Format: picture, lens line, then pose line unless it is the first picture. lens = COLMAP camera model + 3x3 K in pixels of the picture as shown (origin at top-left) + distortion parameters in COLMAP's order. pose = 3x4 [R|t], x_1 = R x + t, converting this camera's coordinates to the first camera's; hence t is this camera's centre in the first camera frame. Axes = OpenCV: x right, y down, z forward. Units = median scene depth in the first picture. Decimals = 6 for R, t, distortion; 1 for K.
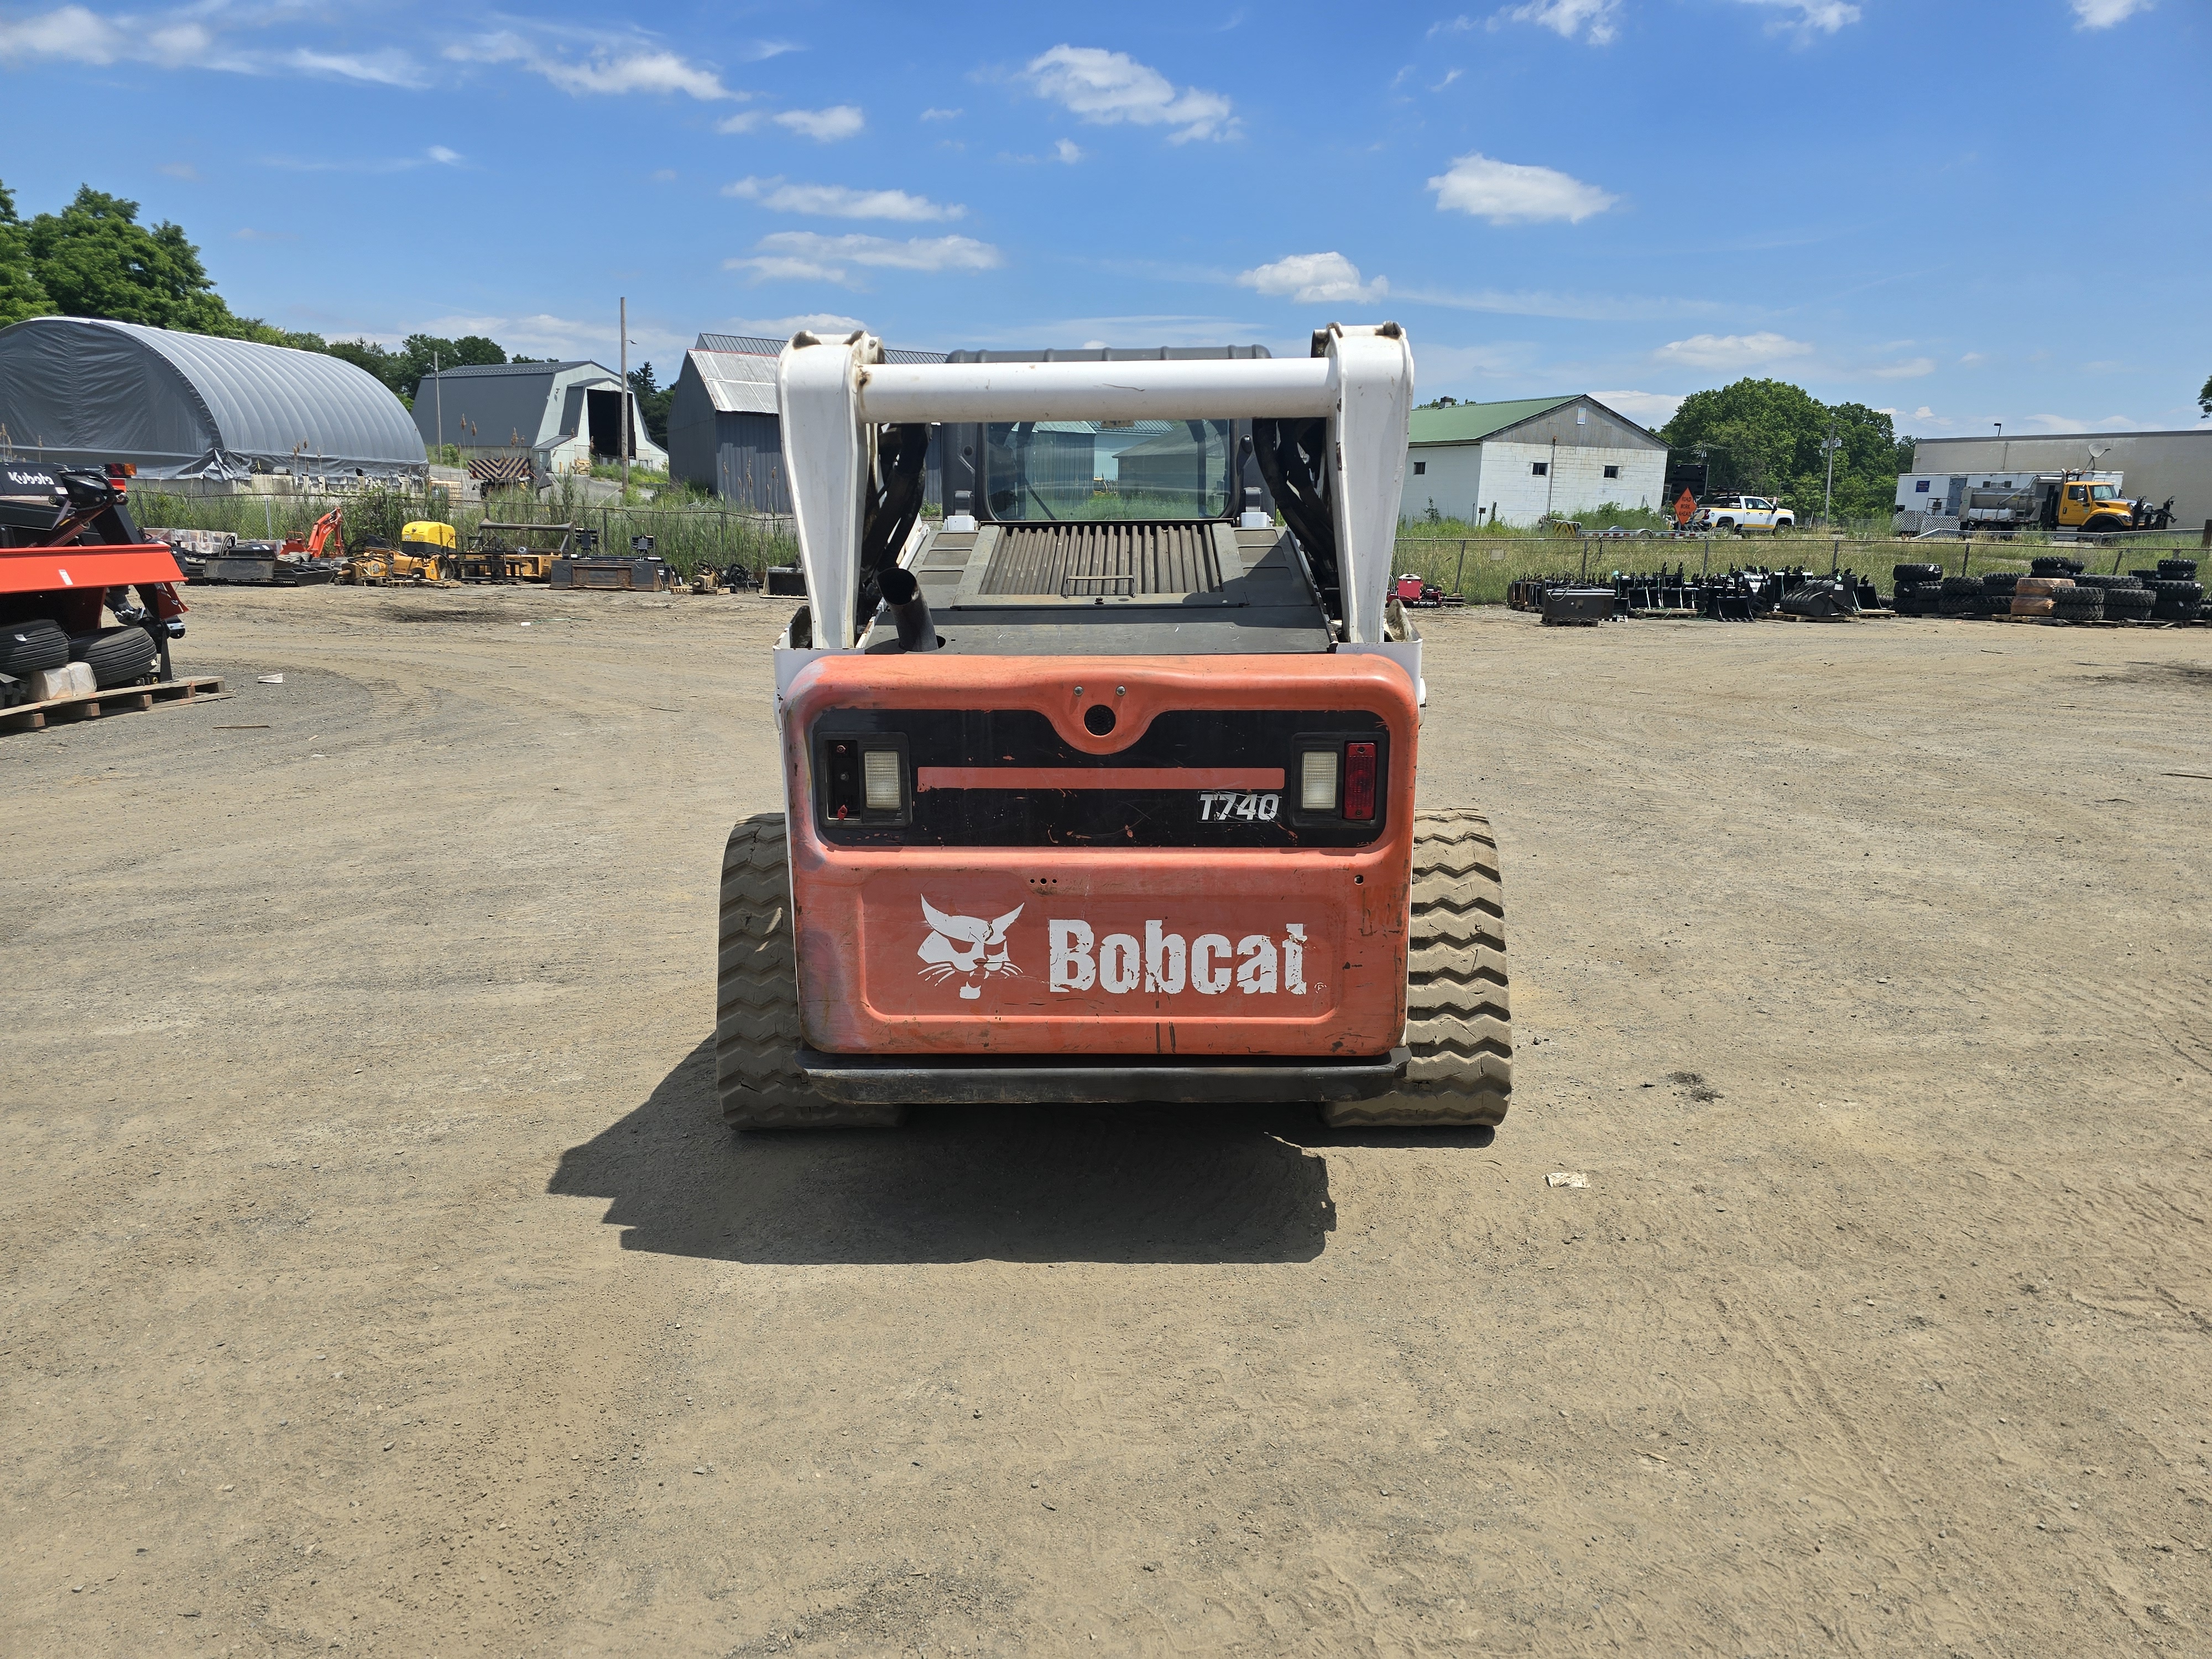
lens RADIAL K [[1513.4, 0, 1114.1], [0, 1513.4, 785.8], [0, 0, 1]] dist [0.058869, -0.049593]
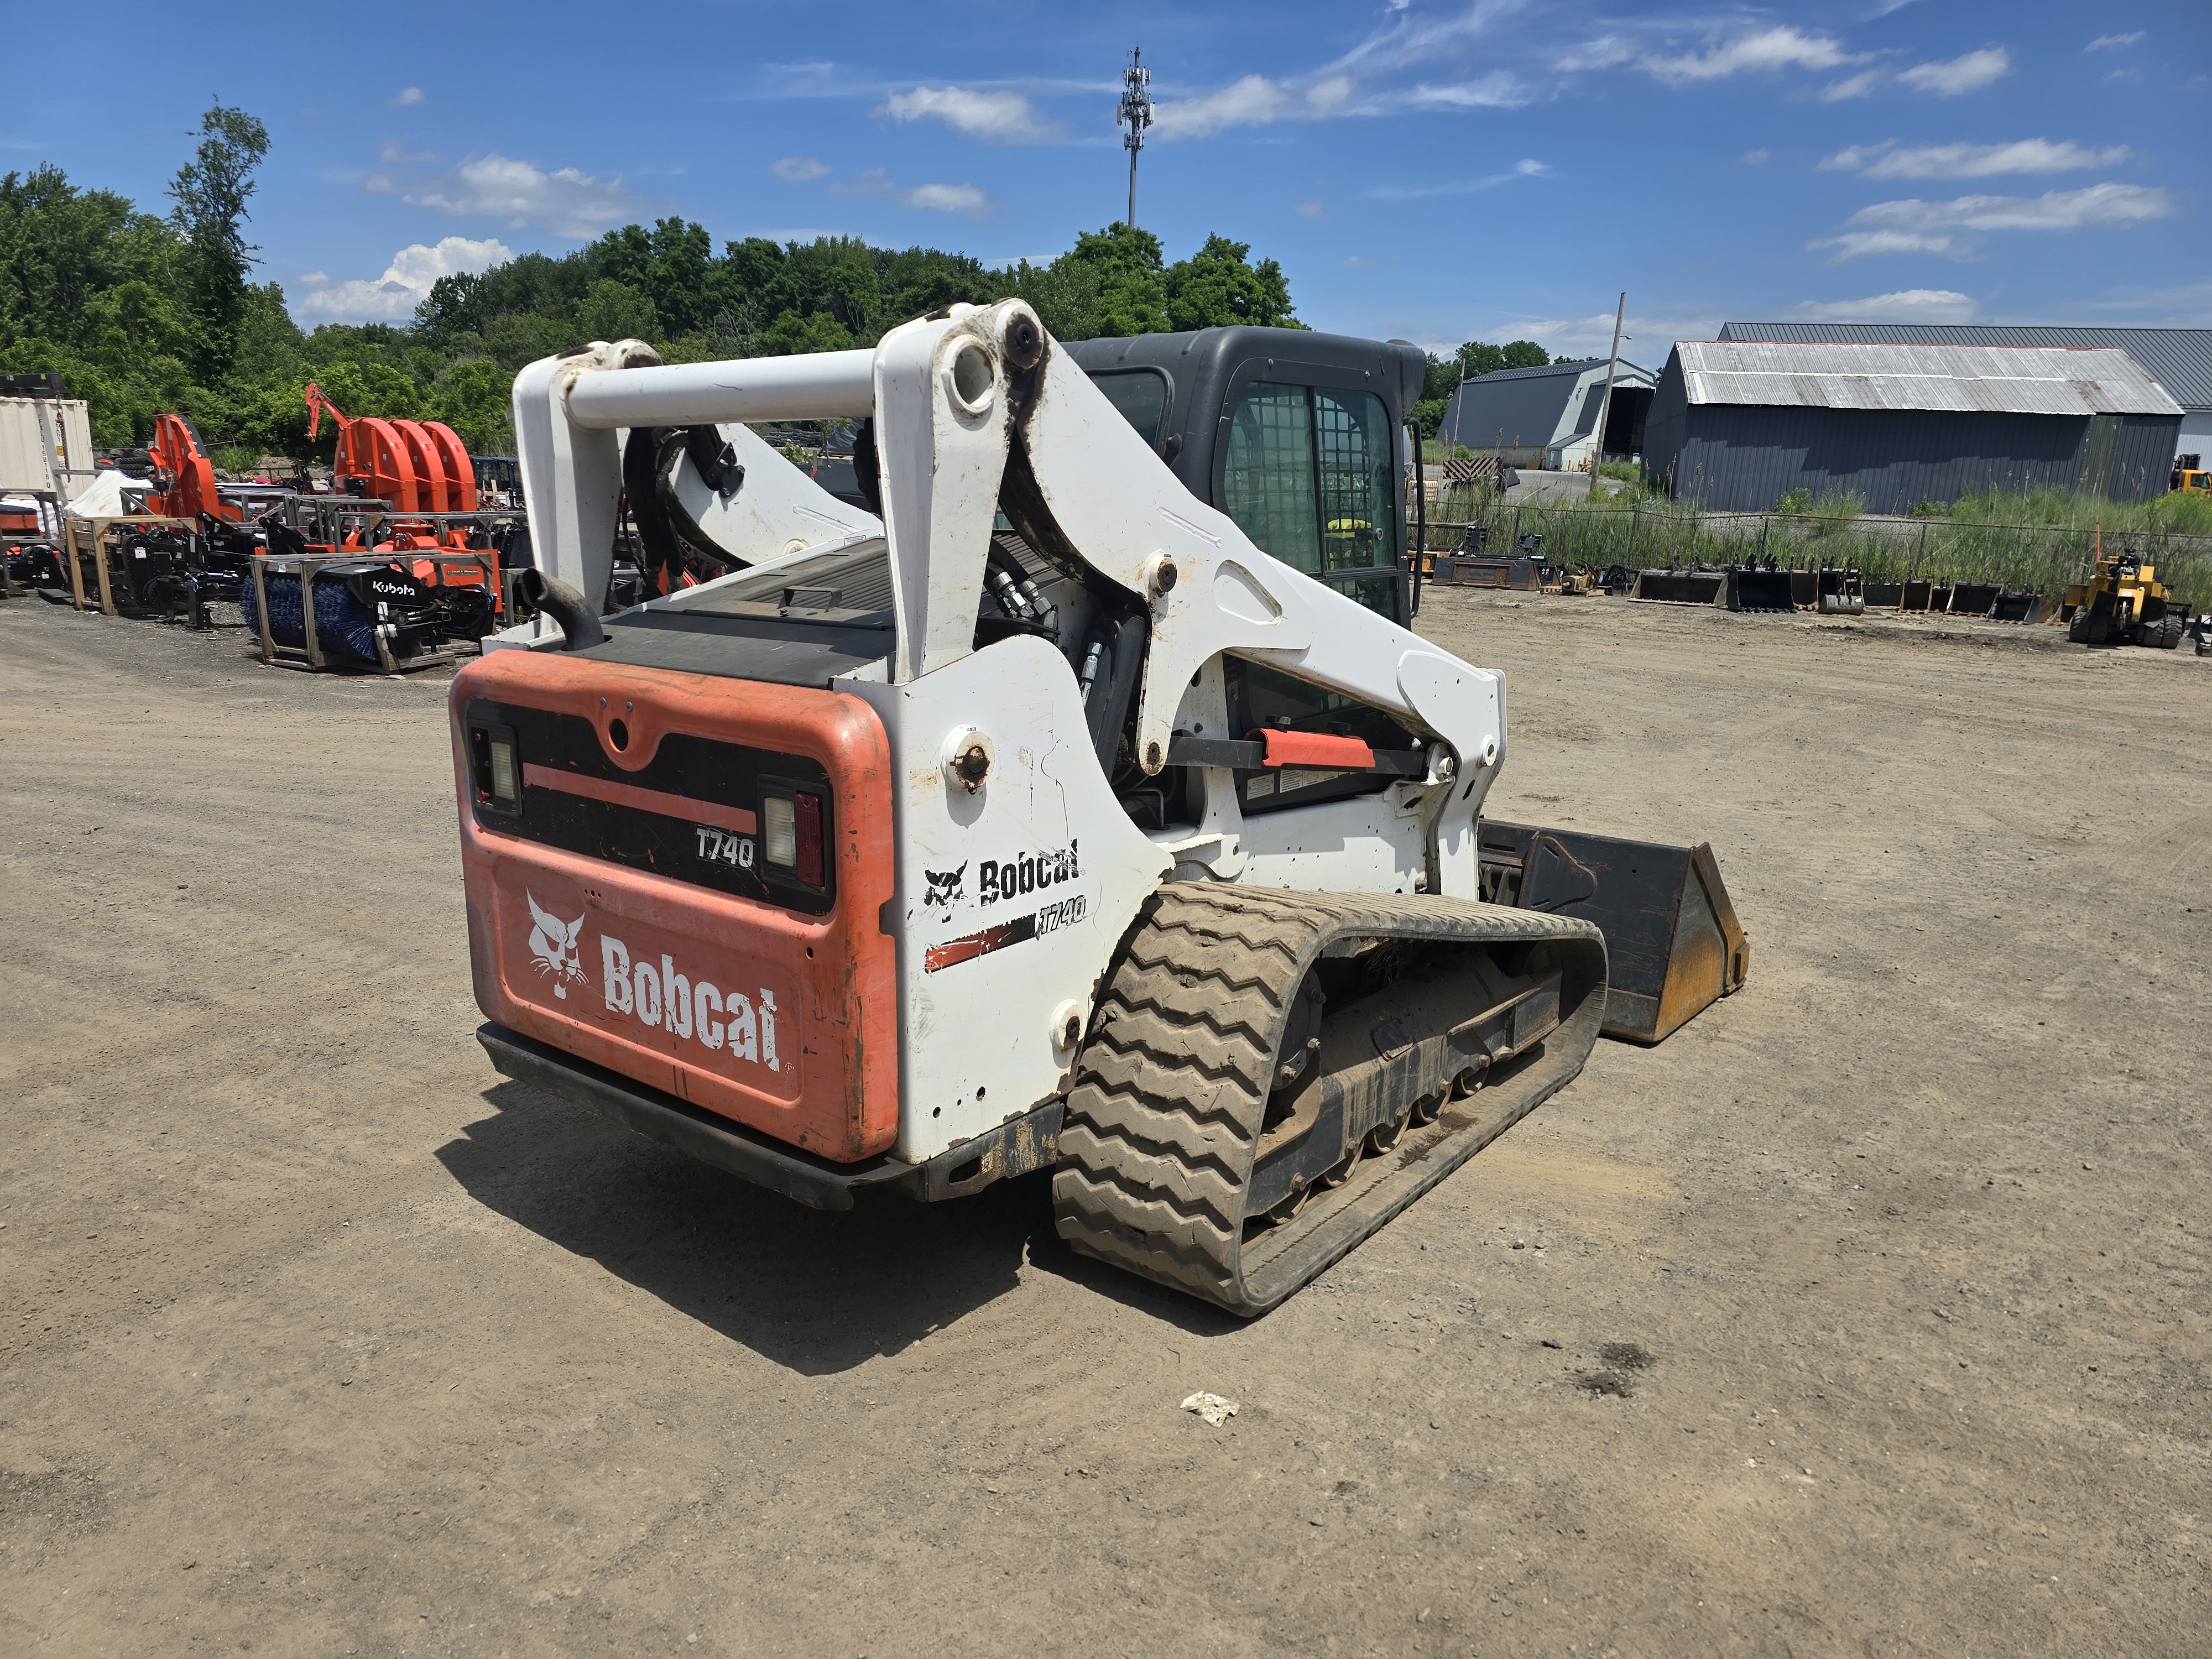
lens RADIAL K [[1489.8, 0, 1113.1], [0, 1489.8, 822.6], [0, 0, 1]] dist [0.067108, -0.060501]
pose [[0.789217, 0.139765, -0.597998, 0.565790], [-0.123239, 0.989994, 0.068735, -0.064524], [0.601621, 0.019450, 0.798545, 0.309199]]
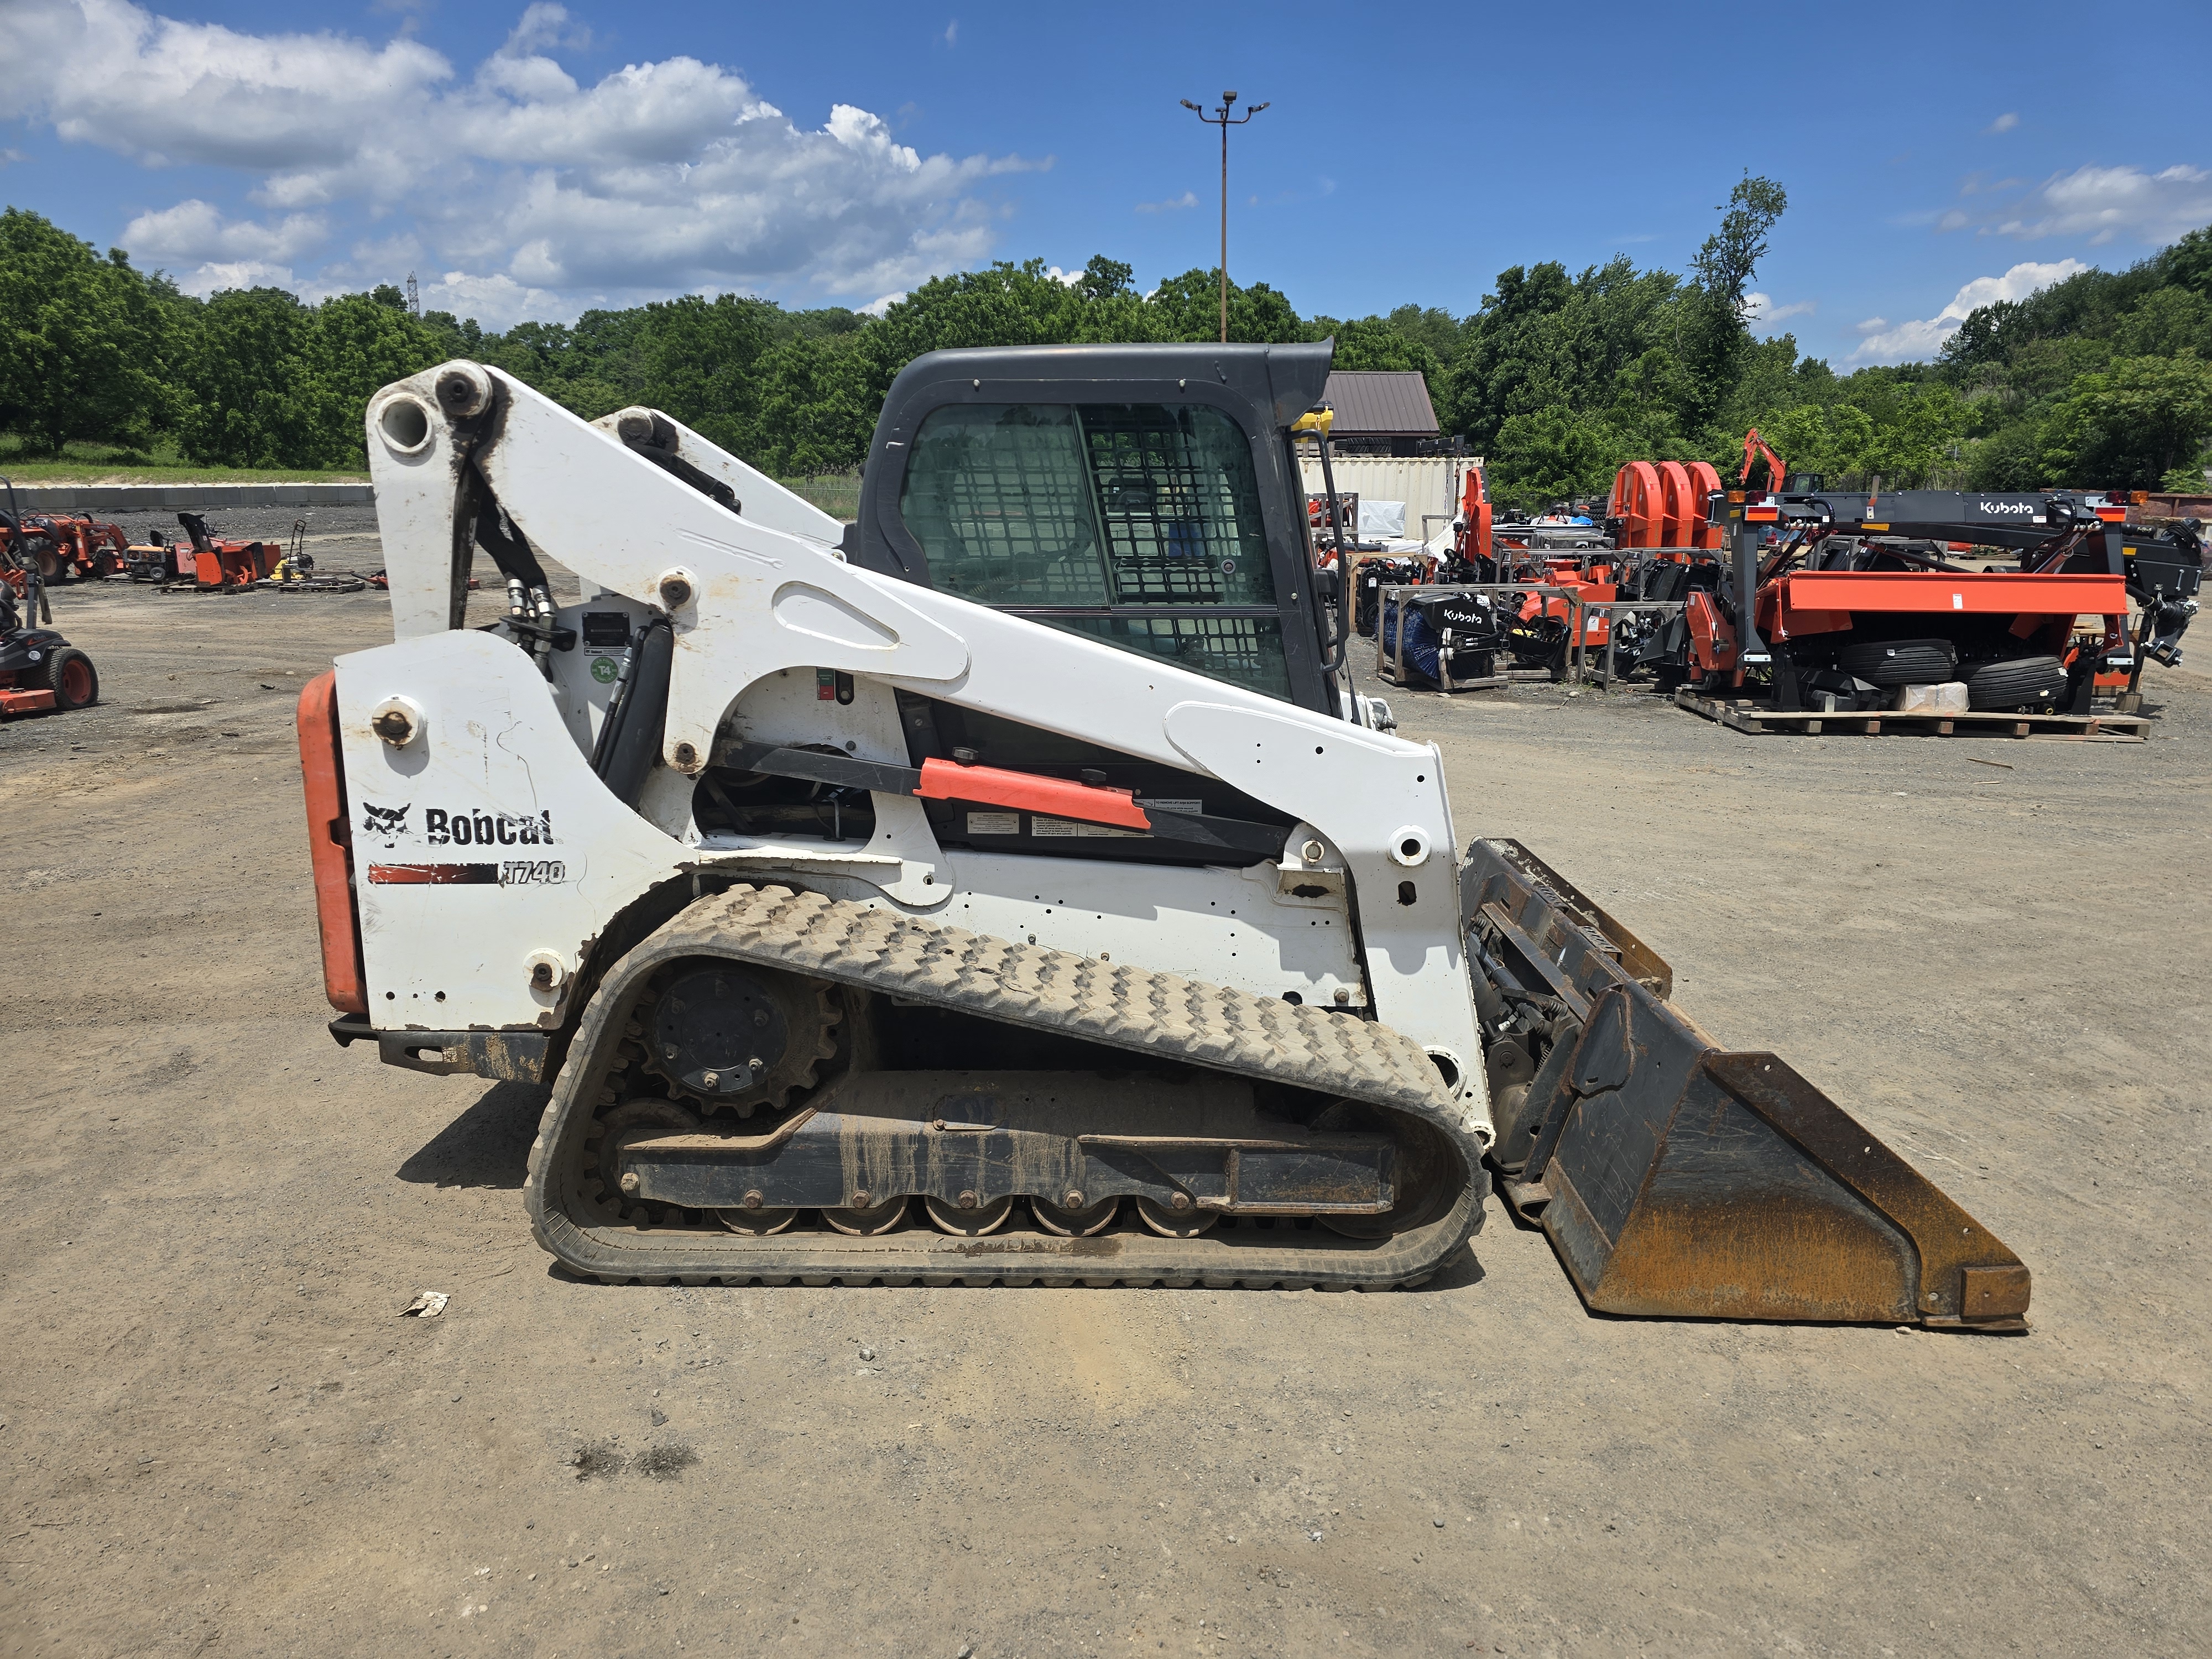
lens RADIAL K [[1489.8, 0, 1113.1], [0, 1489.8, 822.6], [0, 0, 1]] dist [0.067108, -0.060501]
pose [[0.000043, 0.197323, -0.980339, 0.927406], [-0.187696, 0.962917, 0.193808, -0.212257], [0.982227, 0.183997, 0.037078, 1.106317]]
